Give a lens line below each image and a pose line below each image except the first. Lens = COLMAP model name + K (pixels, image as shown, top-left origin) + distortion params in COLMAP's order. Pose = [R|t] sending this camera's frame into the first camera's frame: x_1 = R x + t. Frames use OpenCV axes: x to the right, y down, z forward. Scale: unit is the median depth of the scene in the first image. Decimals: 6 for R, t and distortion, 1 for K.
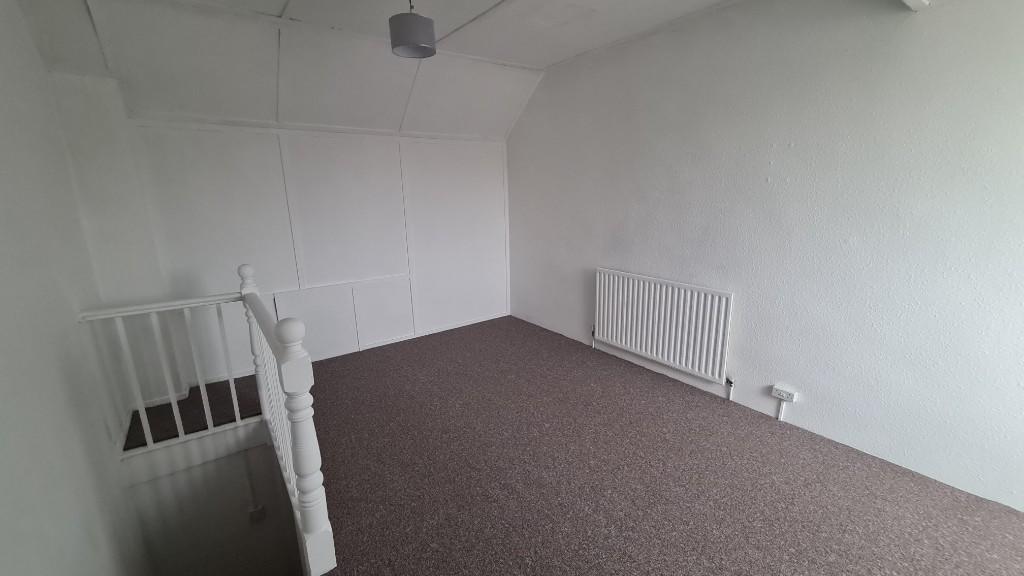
lens RADIAL K [[419.3, 0, 524.1], [0, 419.3, 290.1], [0, 0, 1]] dist [-0.000190, 0.000190]
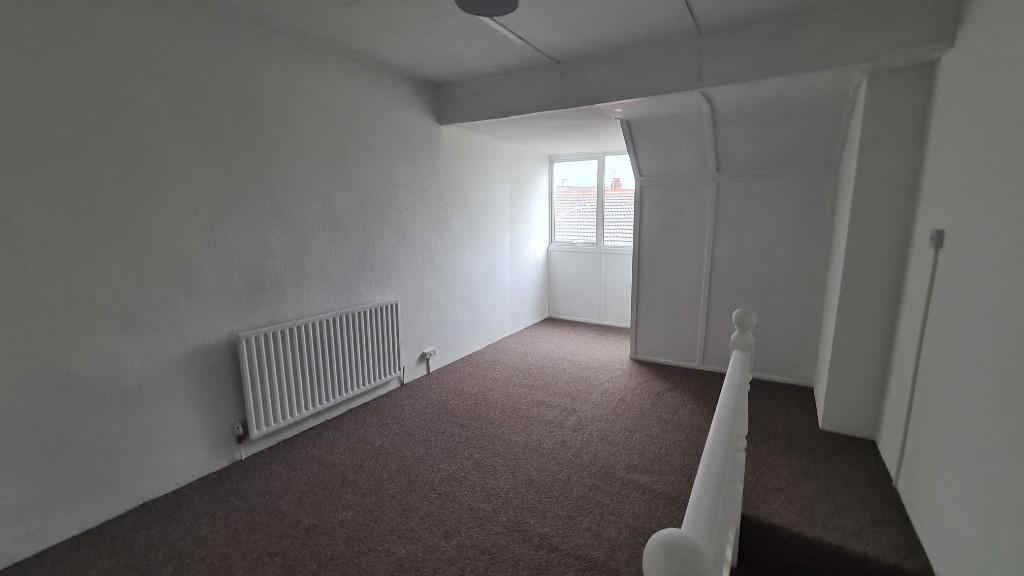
lens RADIAL K [[419.3, 0, 524.1], [0, 419.3, 290.1], [0, 0, 1]] dist [-0.000190, 0.000190]
pose [[-0.376525, -0.149323, 0.914293, -0.645925], [0.225290, 0.942537, 0.246715, -0.199094], [-0.898595, 0.298876, -0.321248, 0.876449]]
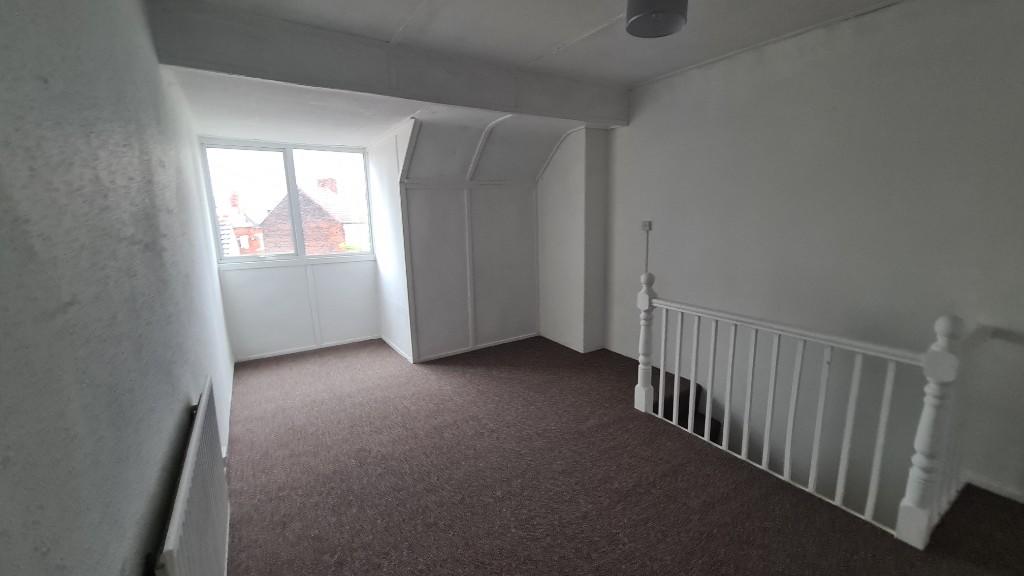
lens RADIAL K [[419.3, 0, 524.1], [0, 419.3, 290.1], [0, 0, 1]] dist [-0.000190, 0.000190]
pose [[-0.997560, 0.020562, 0.066718, -0.059745], [0.045839, 0.913706, 0.403782, -0.304779], [-0.052658, 0.405855, -0.912419, 1.265767]]
